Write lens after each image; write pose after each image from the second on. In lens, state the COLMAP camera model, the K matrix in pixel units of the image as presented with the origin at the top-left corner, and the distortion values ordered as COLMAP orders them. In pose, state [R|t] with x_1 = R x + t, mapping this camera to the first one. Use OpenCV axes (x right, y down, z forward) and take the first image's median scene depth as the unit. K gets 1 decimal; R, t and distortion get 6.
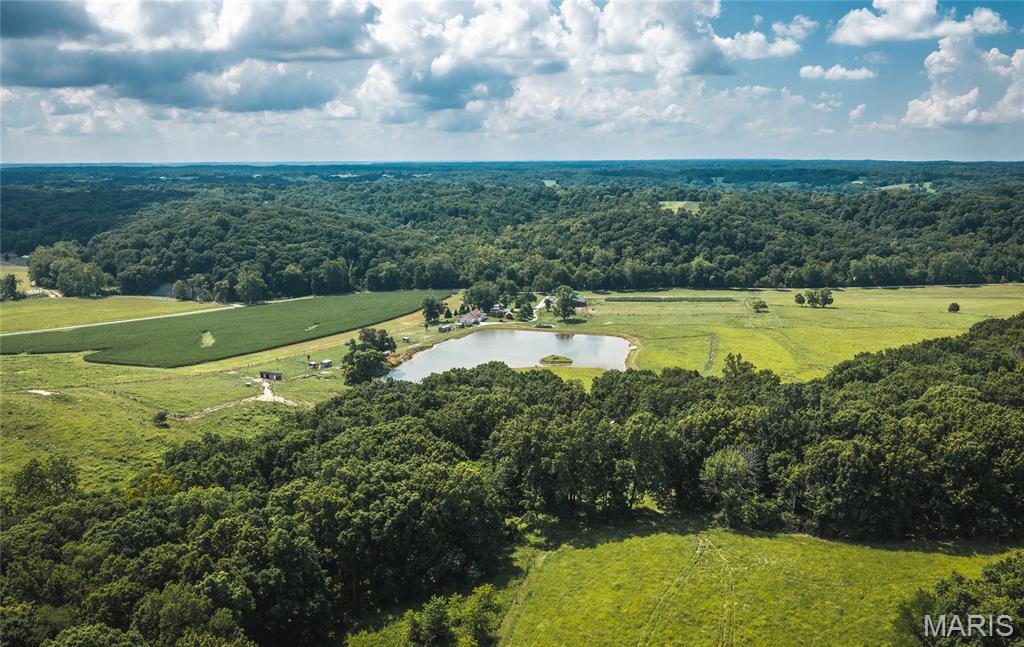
lens RADIAL K [[831.3, 0, 524.1], [0, 831.3, 295.6], [0, 0, 1]] dist [0.009513, -0.015996]
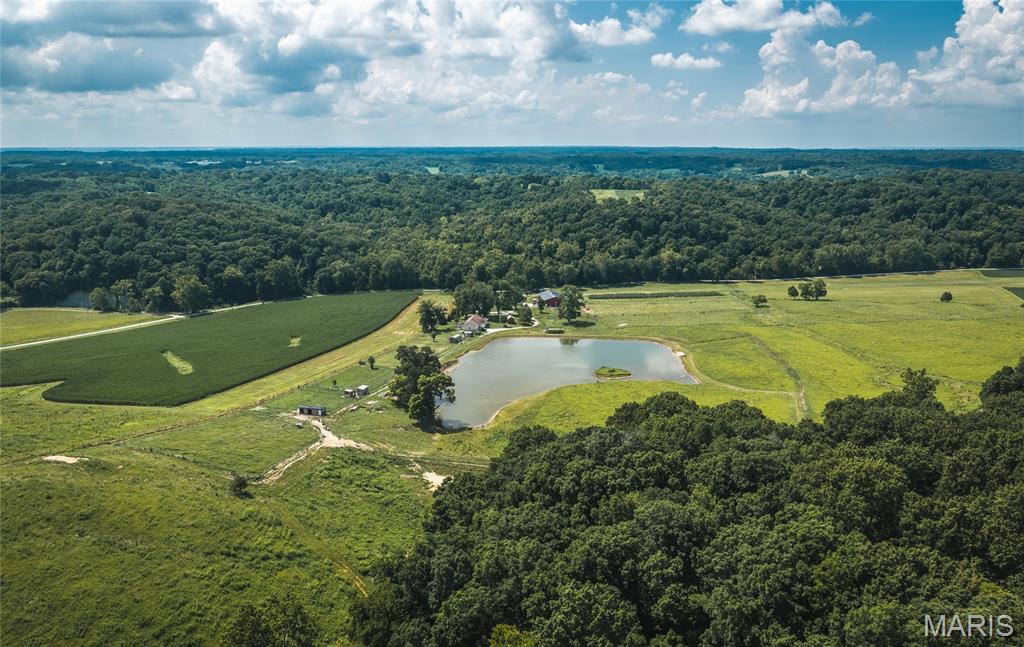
lens RADIAL K [[831.3, 0, 517.4], [0, 831.3, 326.4], [0, 0, 1]] dist [0.009513, -0.015996]
pose [[0.985571, -0.032895, 0.166032, -0.108174], [0.024308, 0.998272, 0.053491, -0.011395], [-0.167505, -0.048683, 0.984668, 0.075114]]
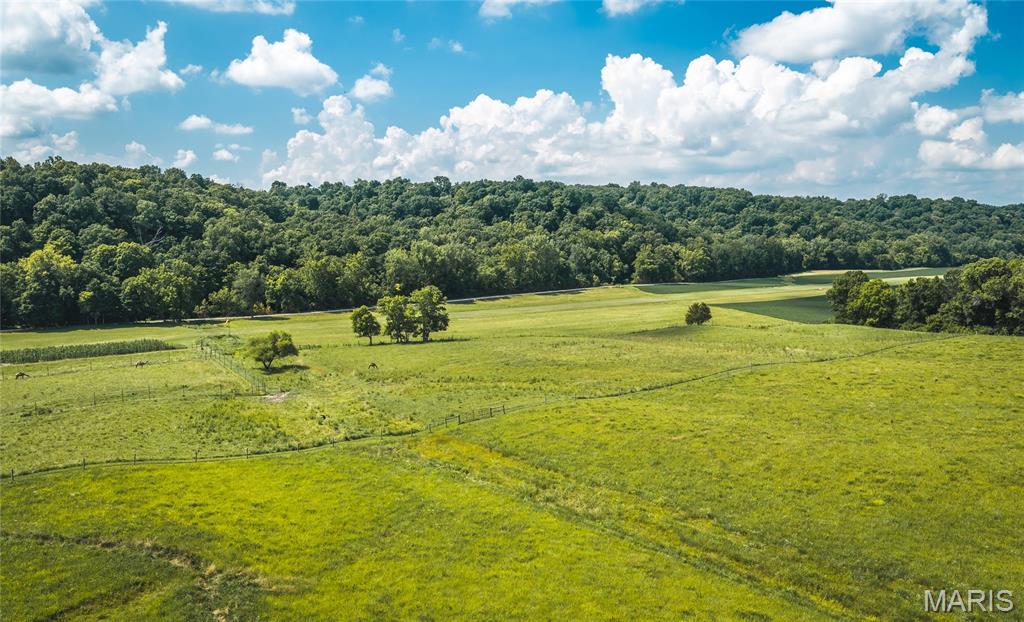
lens RADIAL K [[850.2, 0, 510.2], [0, 850.2, 313.1], [0, 0, 1]] dist [-0.003106, -0.017102]
pose [[0.758268, -0.059621, 0.649211, 0.106298], [0.093466, 0.995464, -0.017747, 0.008770], [-0.645209, 0.074136, 0.760401, 0.508549]]
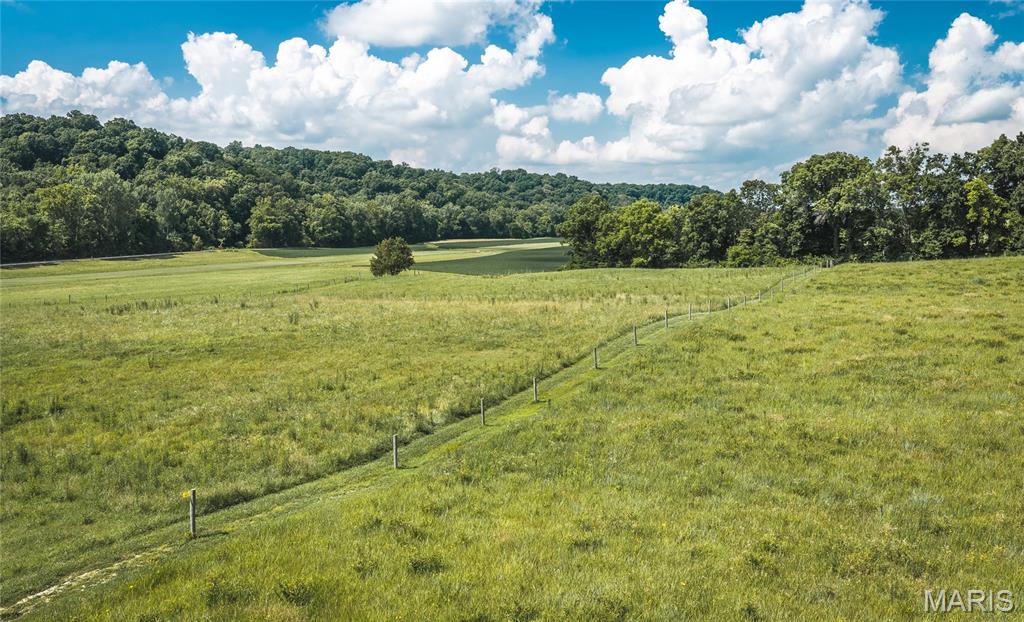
lens RADIAL K [[850.2, 0, 509.7], [0, 850.2, 321.0], [0, 0, 1]] dist [-0.003106, -0.017102]
pose [[0.388894, -0.106168, 0.915145, 0.203373], [0.136935, 0.988965, 0.056541, 0.016806], [-0.911049, 0.103327, 0.399141, 0.608339]]
